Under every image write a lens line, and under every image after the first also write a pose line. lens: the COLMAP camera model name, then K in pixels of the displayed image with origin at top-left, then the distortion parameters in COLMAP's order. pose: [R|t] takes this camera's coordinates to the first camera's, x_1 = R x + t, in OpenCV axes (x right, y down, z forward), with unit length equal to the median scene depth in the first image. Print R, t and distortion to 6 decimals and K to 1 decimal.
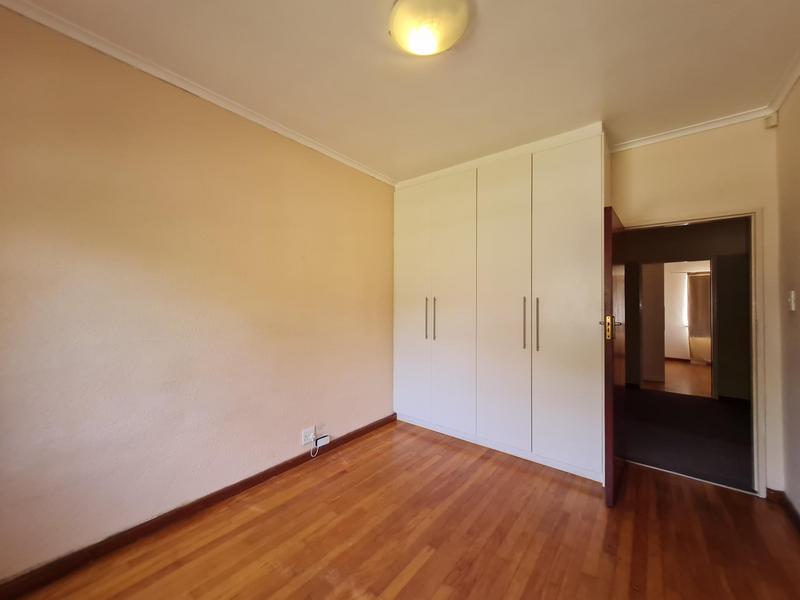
lens RADIAL K [[312.6, 0, 399.8], [0, 312.6, 297.8], [0, 0, 1]] dist [0.000153, 0.000146]
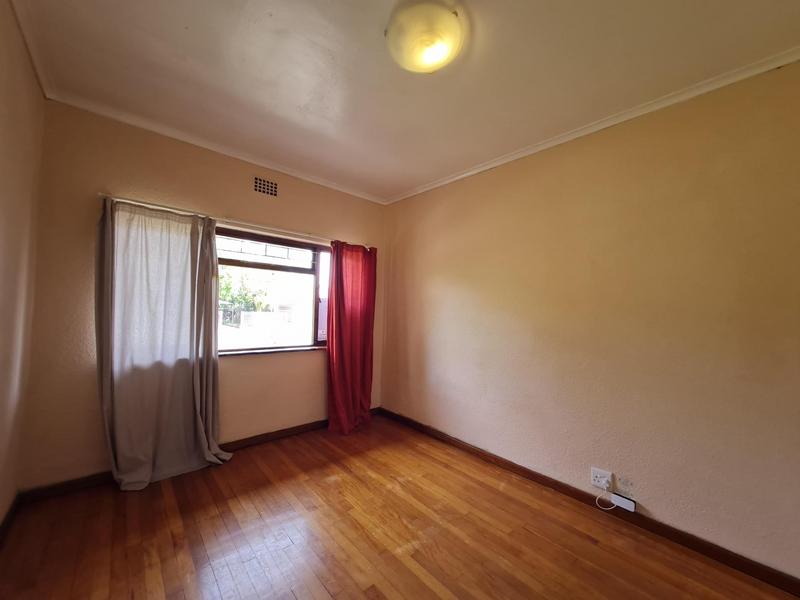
lens RADIAL K [[312.6, 0, 399.8], [0, 312.6, 297.8], [0, 0, 1]] dist [0.000153, 0.000146]
pose [[-0.151778, -0.041848, -0.987528, 0.743437], [-0.026875, 0.998909, -0.038200, 0.023482], [0.988049, 0.020742, -0.152737, 0.737611]]
